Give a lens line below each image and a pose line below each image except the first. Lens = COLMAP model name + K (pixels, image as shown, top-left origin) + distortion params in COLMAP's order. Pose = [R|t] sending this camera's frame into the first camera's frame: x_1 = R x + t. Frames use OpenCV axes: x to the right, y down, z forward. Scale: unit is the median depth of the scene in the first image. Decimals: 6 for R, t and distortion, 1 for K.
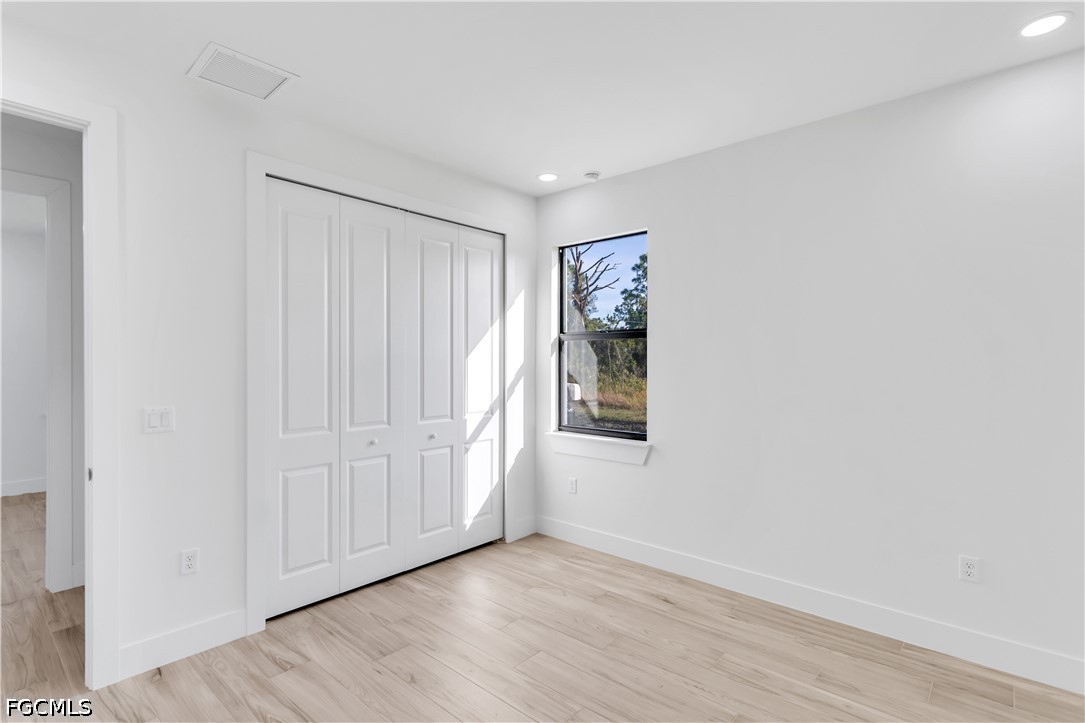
lens RADIAL K [[517.7, 0, 551.3], [0, 517.7, 360.6], [0, 0, 1]] dist [0.002804, 0.000466]
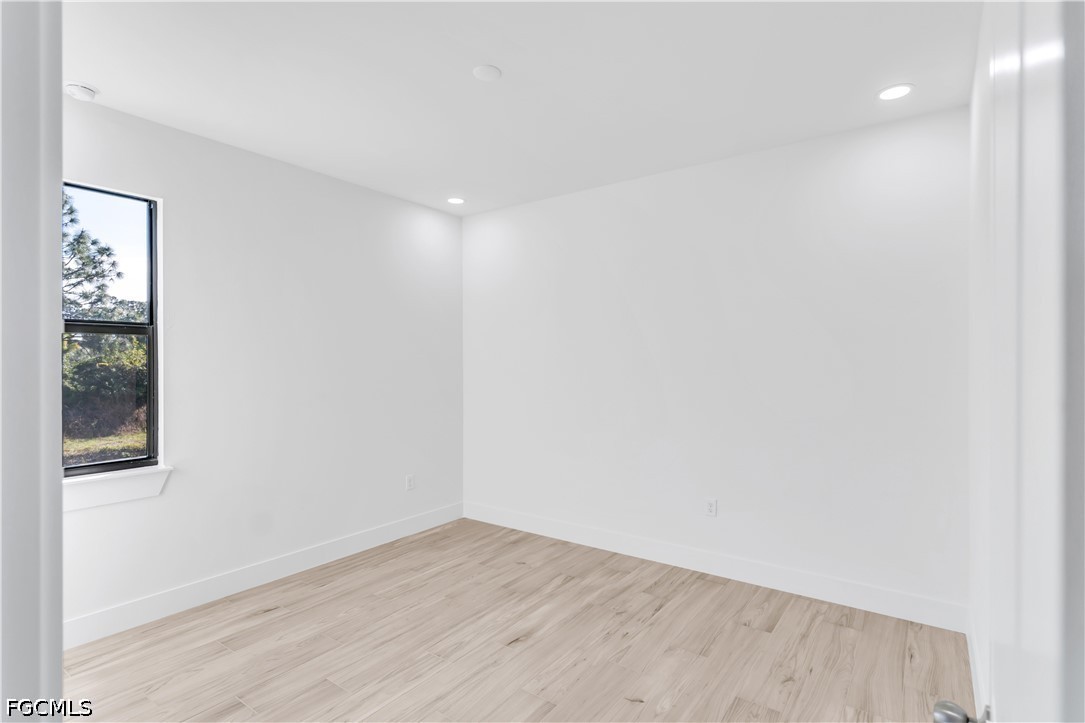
lens RADIAL K [[517.7, 0, 551.3], [0, 517.7, 360.6], [0, 0, 1]] dist [0.002804, 0.000466]
pose [[-0.083080, 0.002459, 0.996540, -0.861192], [0.003032, 0.999993, -0.002214, -0.002230], [-0.996538, 0.002838, -0.083087, 0.595956]]
